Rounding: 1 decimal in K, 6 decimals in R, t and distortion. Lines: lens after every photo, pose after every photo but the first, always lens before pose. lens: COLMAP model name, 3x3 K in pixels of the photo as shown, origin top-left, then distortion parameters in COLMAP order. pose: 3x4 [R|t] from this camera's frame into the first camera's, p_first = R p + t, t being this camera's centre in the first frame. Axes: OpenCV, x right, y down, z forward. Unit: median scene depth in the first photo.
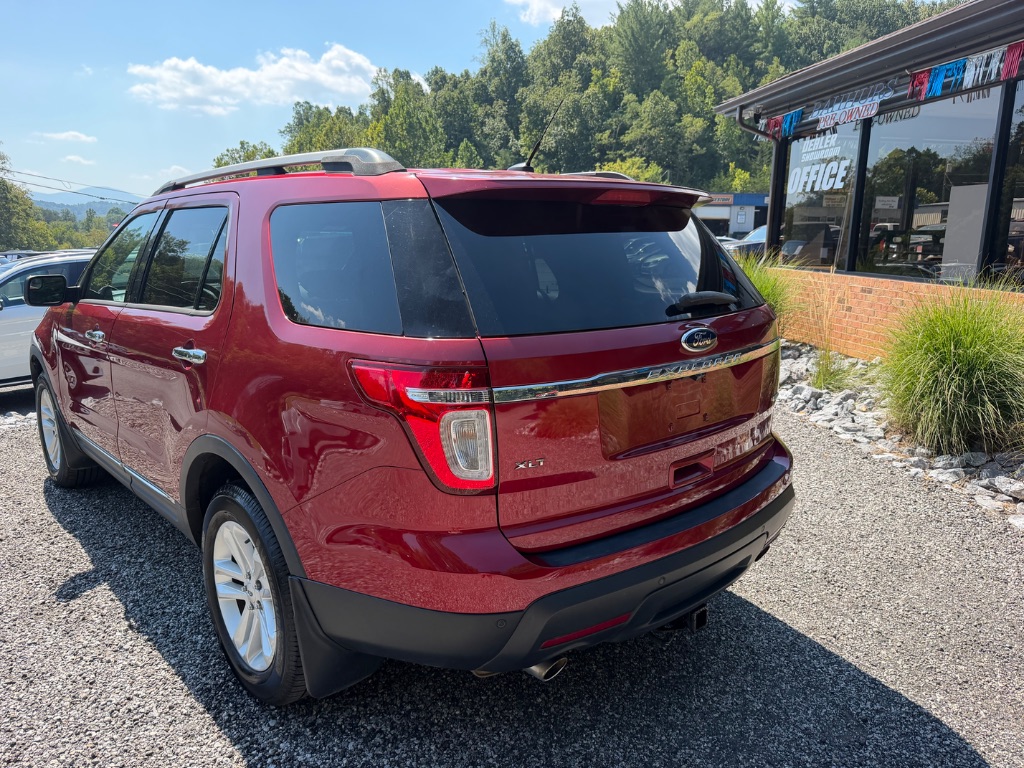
lens RADIAL K [[740.1, 0, 531.6], [0, 740.1, 390.0], [0, 0, 1]] dist [0.026136, -0.029437]
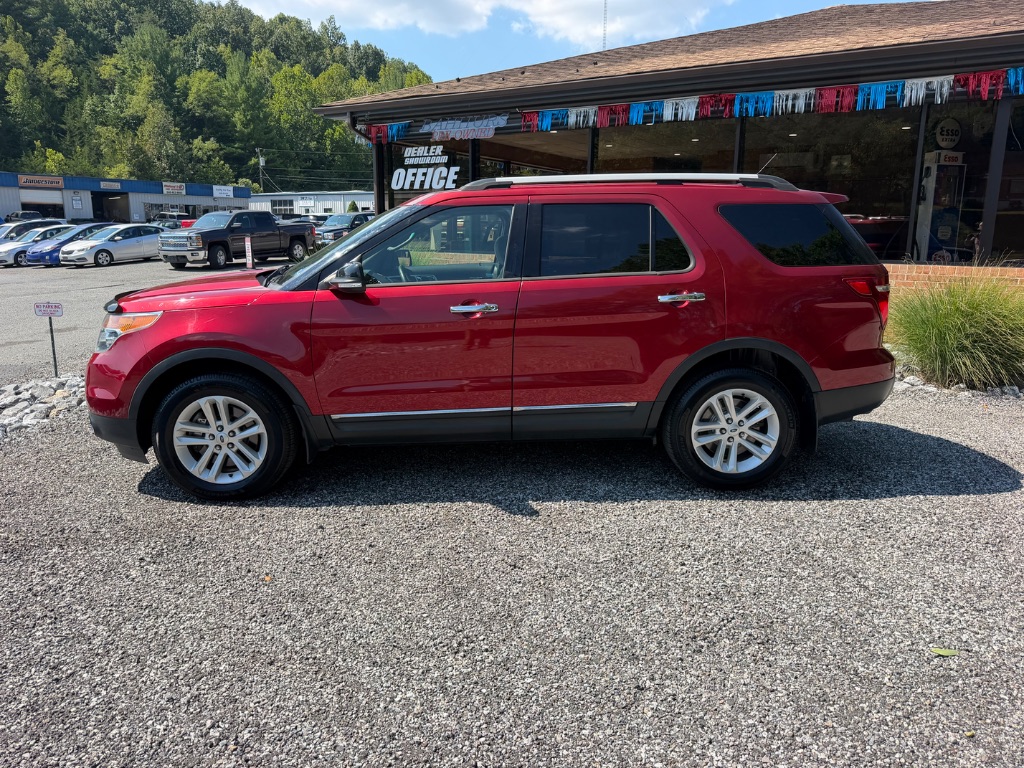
lens RADIAL K [[740.1, 0, 513.1], [0, 740.1, 380.6], [0, 0, 1]] dist [0.026136, -0.029437]
pose [[0.656492, -0.161949, 0.736744, -0.515721], [0.158451, 0.984498, 0.075219, -0.014887], [-0.737504, 0.067358, 0.671975, 0.054295]]
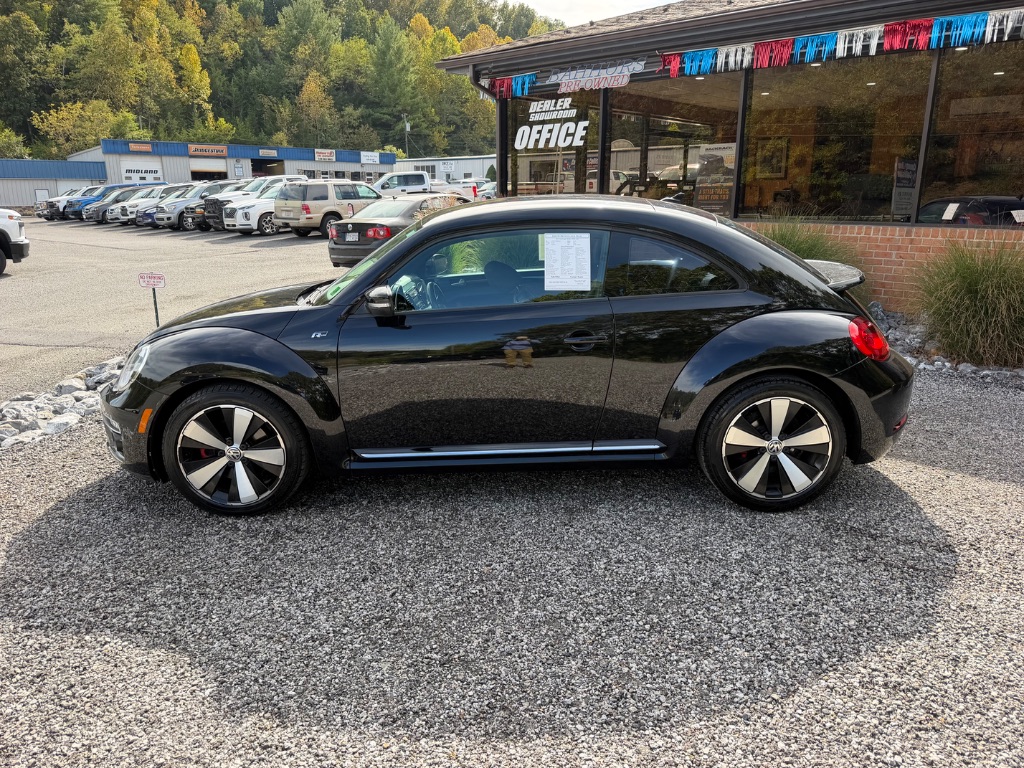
lens RADIAL K [[740.1, 0, 513.1], [0, 740.1, 377.6], [0, 0, 1]] dist [0.026136, -0.029437]
pose [[0.784837, -0.166828, 0.596825, -0.414632], [0.140814, 0.985899, 0.090411, -0.027549], [-0.603492, 0.013083, 0.797262, 0.121769]]
